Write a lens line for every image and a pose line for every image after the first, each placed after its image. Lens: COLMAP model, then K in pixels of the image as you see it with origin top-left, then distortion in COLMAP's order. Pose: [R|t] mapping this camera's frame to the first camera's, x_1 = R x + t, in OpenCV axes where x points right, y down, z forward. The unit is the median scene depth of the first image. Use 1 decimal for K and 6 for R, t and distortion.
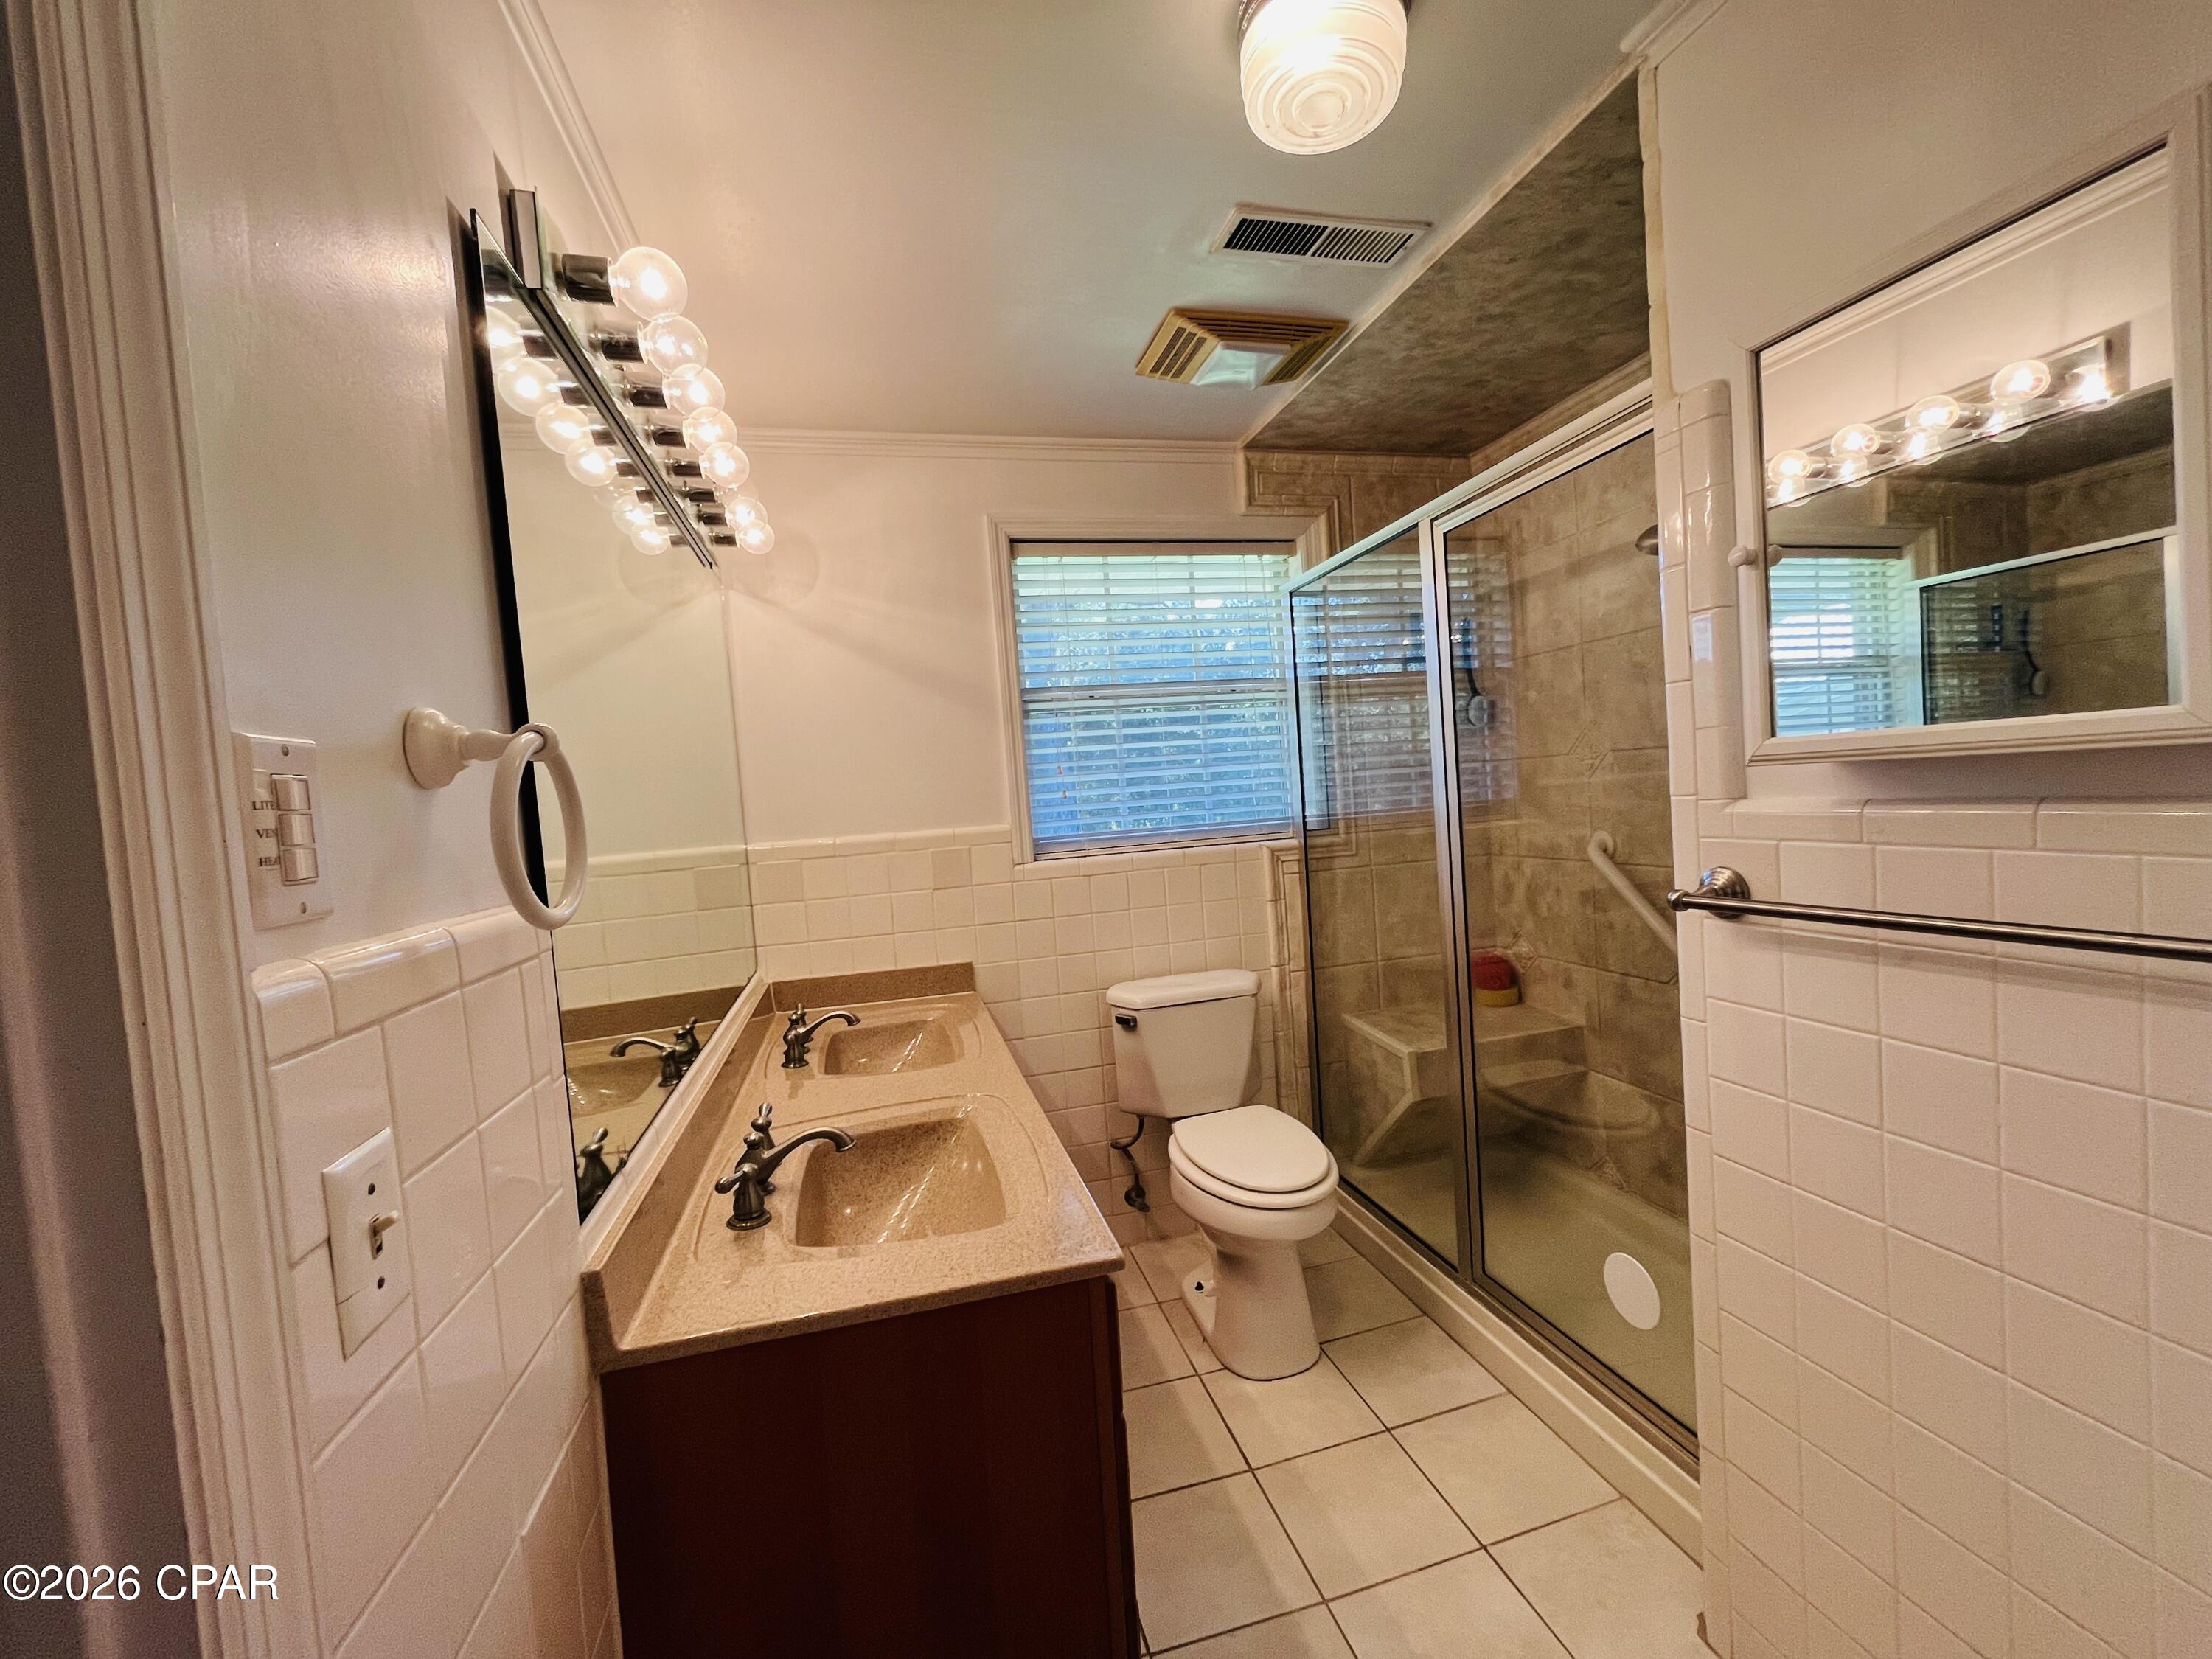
lens RADIAL K [[892.7, 0, 1110.3], [0, 892.7, 832.3], [0, 0, 1]] dist [-0.004408, -0.000448]
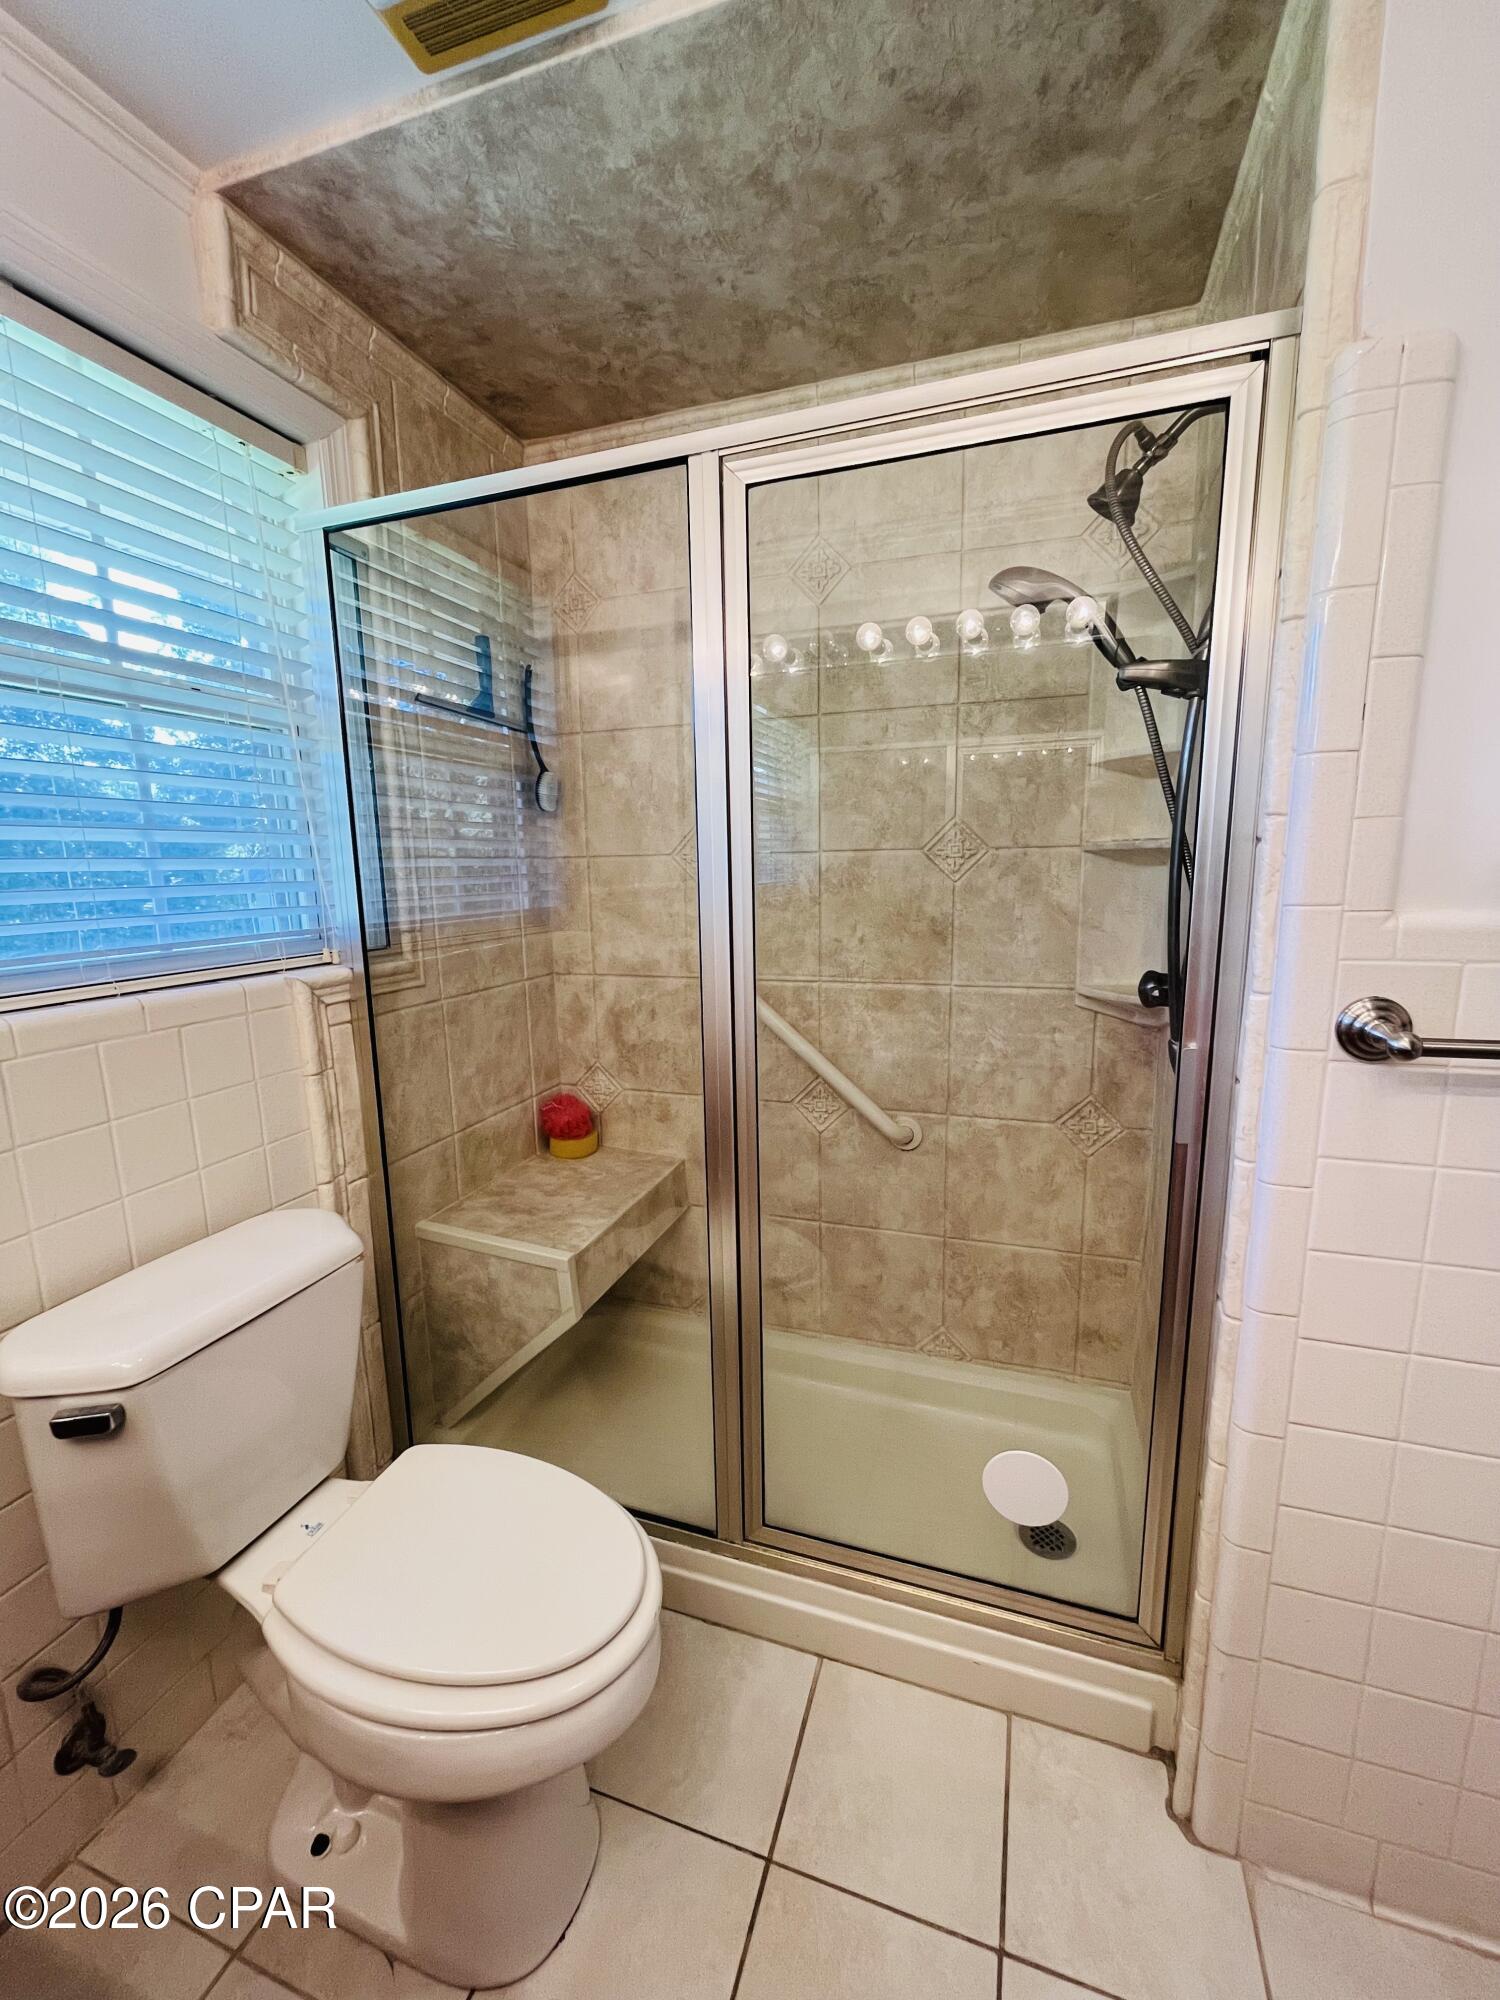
lens RADIAL K [[807.1, 0, 750.3], [0, 807.1, 1000.1], [0, 0, 1]] dist [-0.004408, -0.000448]
pose [[0.552330, -0.077612, 0.830005, -0.094071], [0.013908, 0.996376, 0.083914, -0.011264], [-0.833509, -0.034805, 0.551408, 0.476480]]
